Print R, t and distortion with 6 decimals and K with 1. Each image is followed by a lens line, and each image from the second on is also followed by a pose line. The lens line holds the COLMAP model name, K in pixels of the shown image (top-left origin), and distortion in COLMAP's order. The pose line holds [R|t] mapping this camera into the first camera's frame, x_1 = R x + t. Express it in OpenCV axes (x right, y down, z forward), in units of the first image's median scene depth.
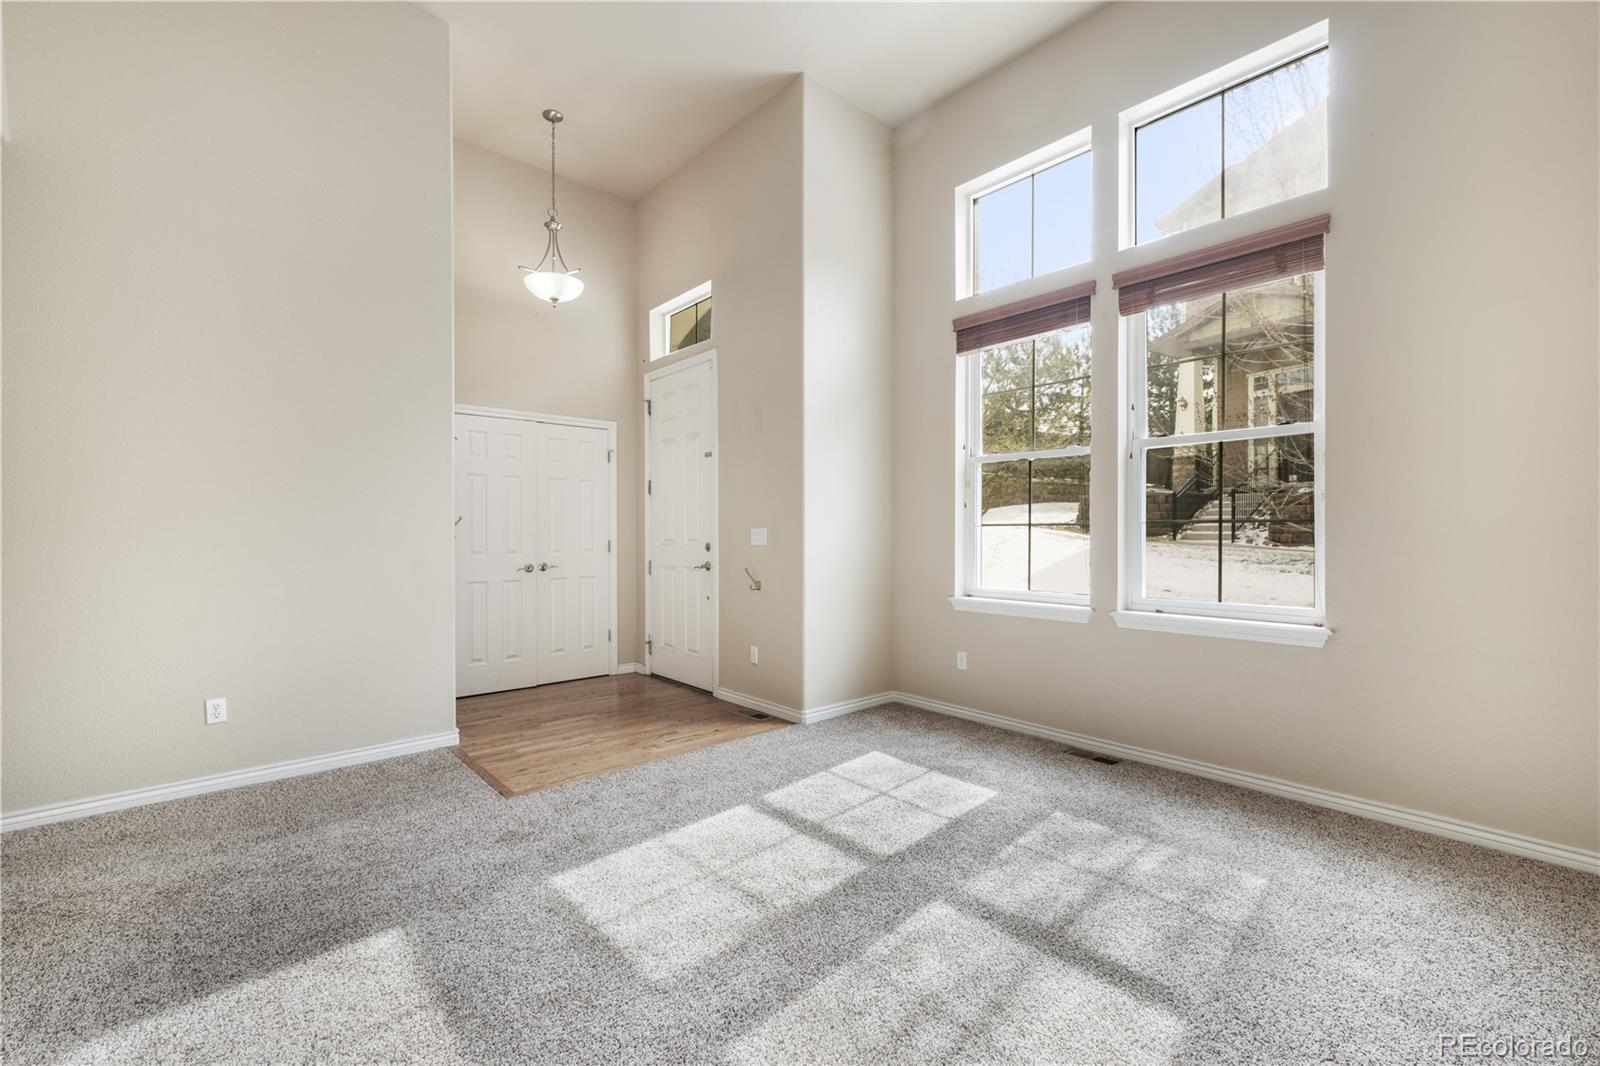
lens RADIAL K [[686.4, 0, 793.5], [0, 686.4, 531.9], [0, 0, 1]] dist [0.004265, 0.001490]
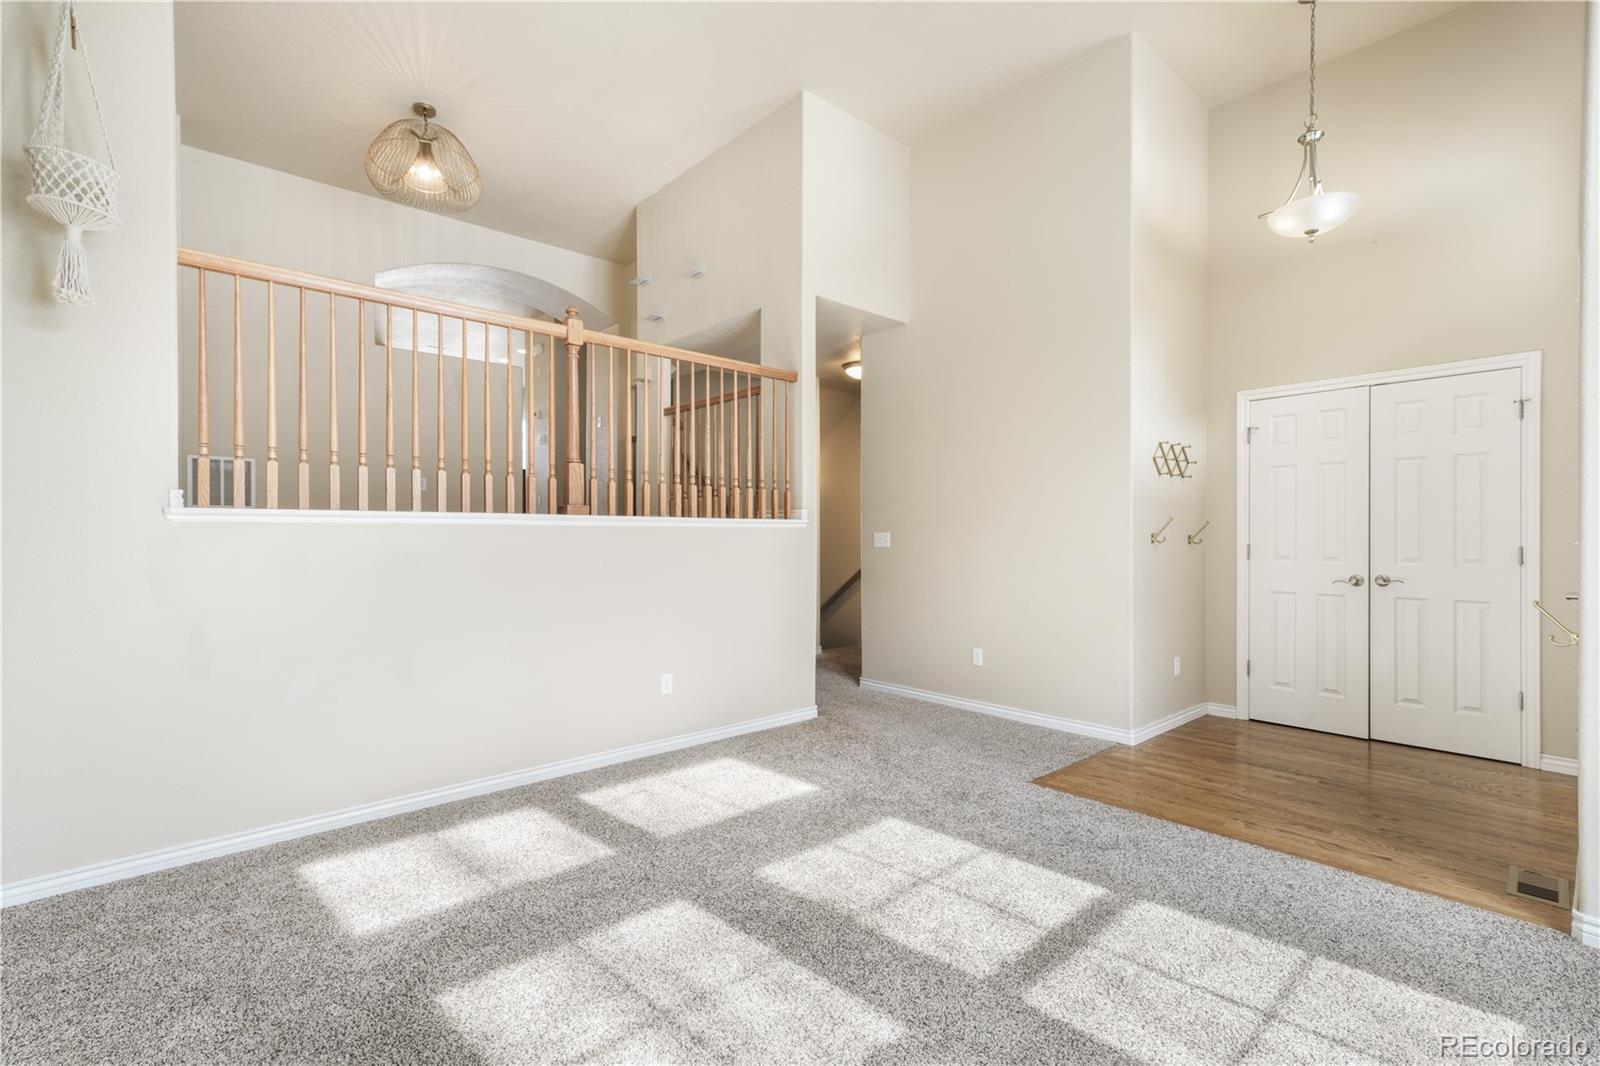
lens RADIAL K [[720.2, 0, 791.2], [0, 720.2, 537.8], [0, 0, 1]] dist [0.007567, 0.000931]
pose [[-0.007569, 0.000606, -0.999971, 0.639685], [0.001765, 0.999998, 0.000593, 0.004966], [0.999970, -0.001760, -0.007570, 0.574251]]
